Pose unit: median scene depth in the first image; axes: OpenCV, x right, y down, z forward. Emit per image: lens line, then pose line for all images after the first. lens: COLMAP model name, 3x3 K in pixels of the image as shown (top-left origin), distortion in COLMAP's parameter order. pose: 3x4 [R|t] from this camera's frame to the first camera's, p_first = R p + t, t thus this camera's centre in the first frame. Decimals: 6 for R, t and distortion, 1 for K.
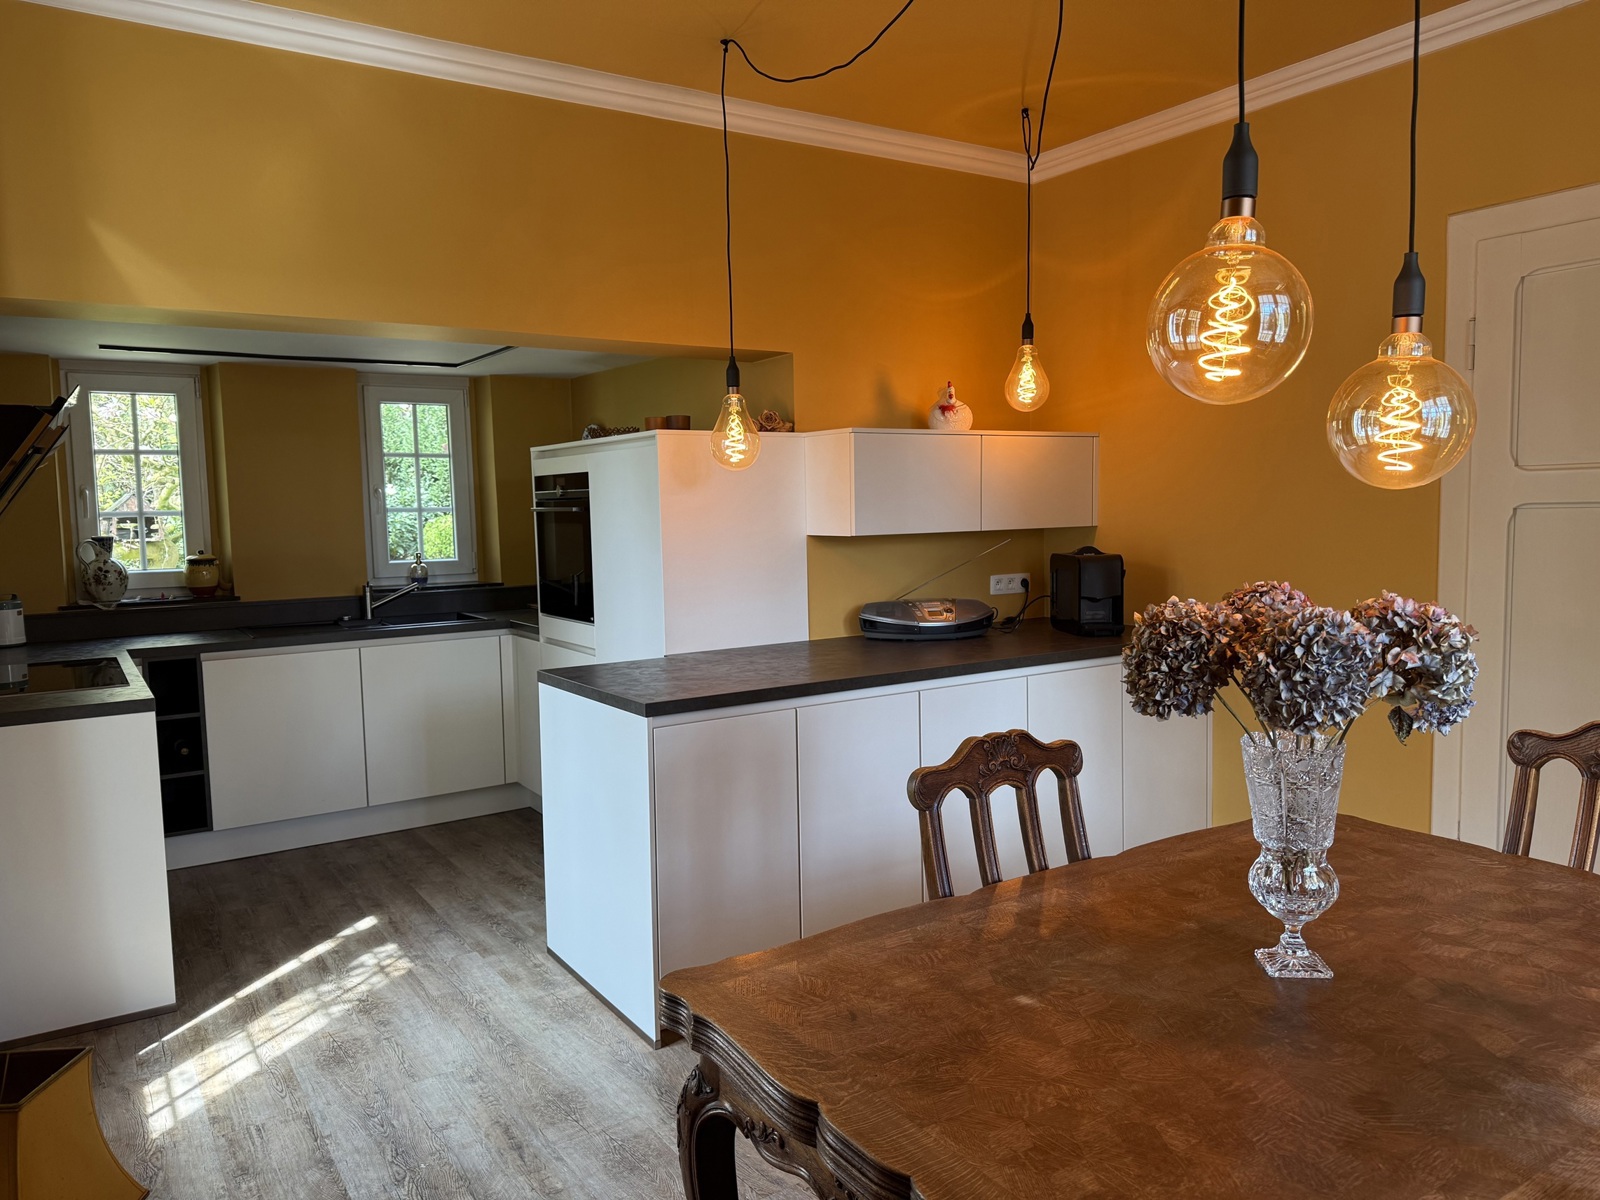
lens RADIAL K [[1118.2, 0, 800.0], [0, 1118.2, 600.0], [0, 0, 1]] dist [0.064209, 0.001771]
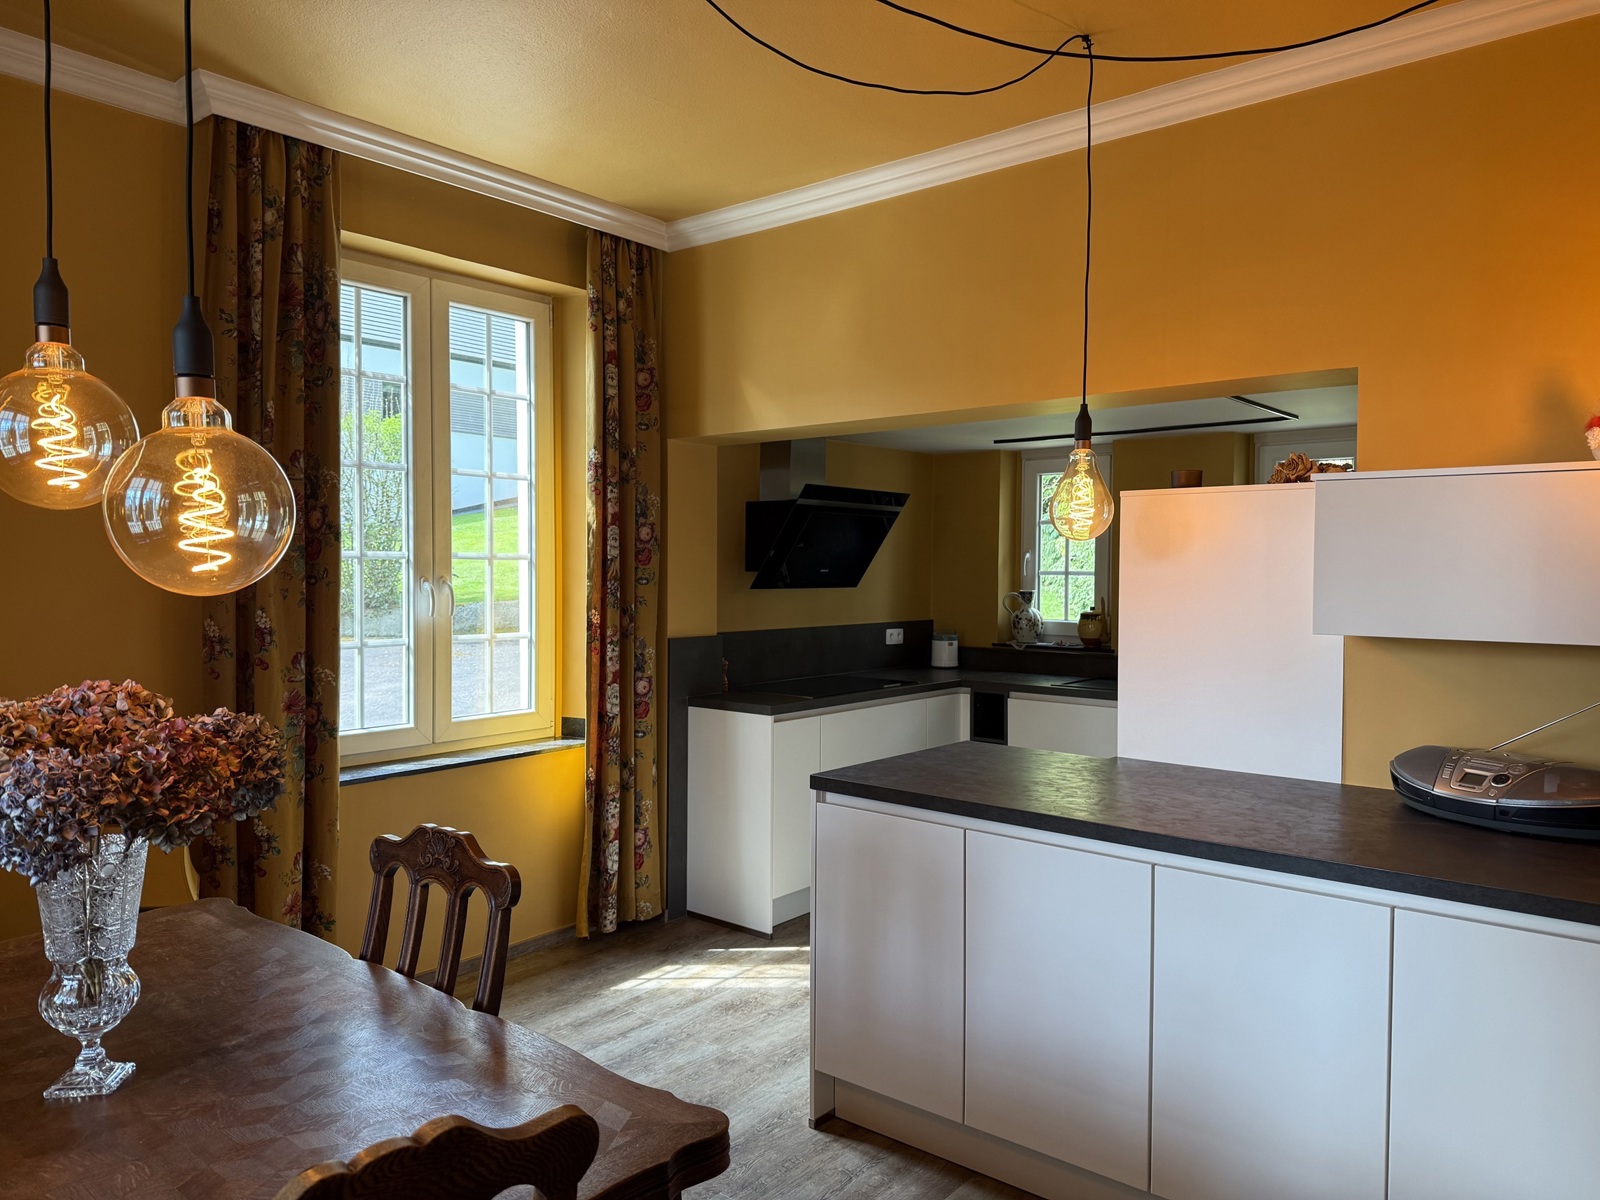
lens RADIAL K [[1098.7, 0, 800.0], [0, 1098.7, 600.0], [0, 0, 1]] dist [0.058850, -0.125206]
pose [[0.350660, 0.055425, -0.934861, 0.717569], [-0.098628, 0.994881, 0.021989, -0.078770], [0.931295, 0.084493, 0.354332, 0.579853]]
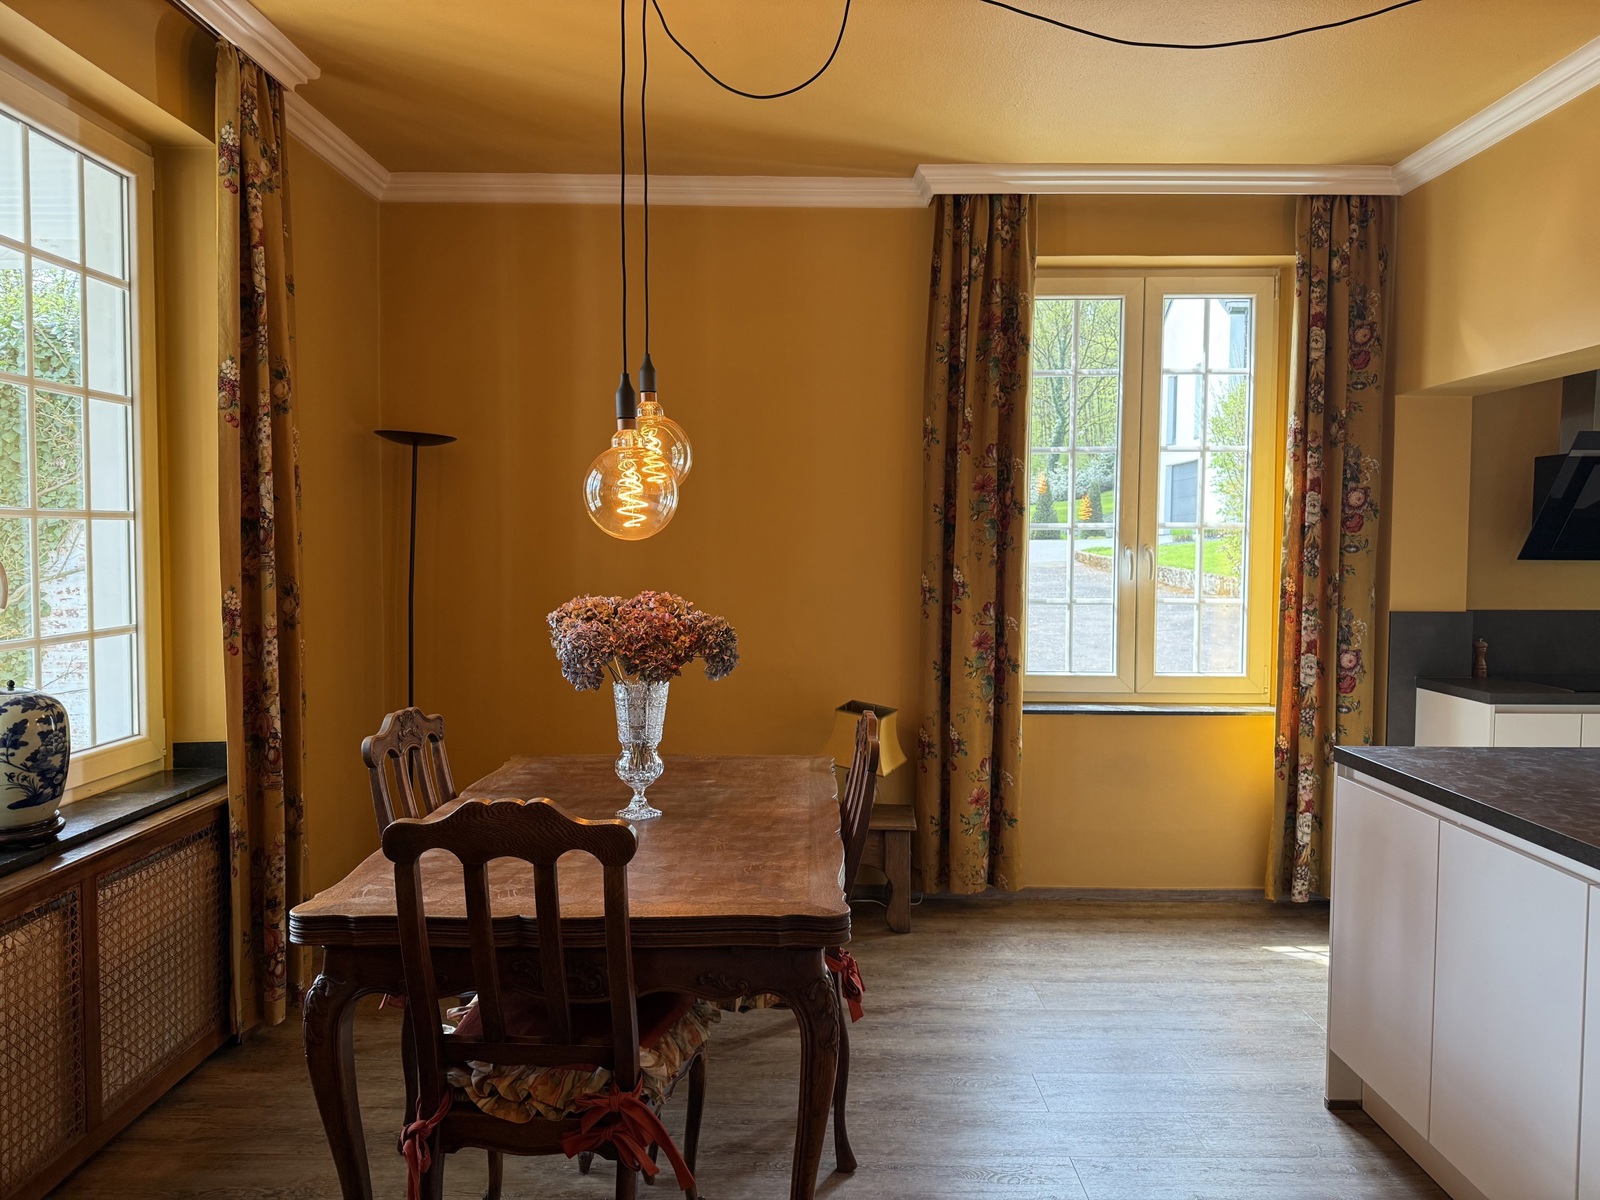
lens RADIAL K [[1123.2, 0, 796.6], [0, 1123.2, 626.4], [0, 0, 1]] dist [0.001603, -0.125084]
pose [[-0.551400, 0.082350, -0.830167, 0.830970], [-0.061262, 0.988432, 0.138740, -0.104705], [0.831989, 0.127359, -0.539976, 1.051187]]
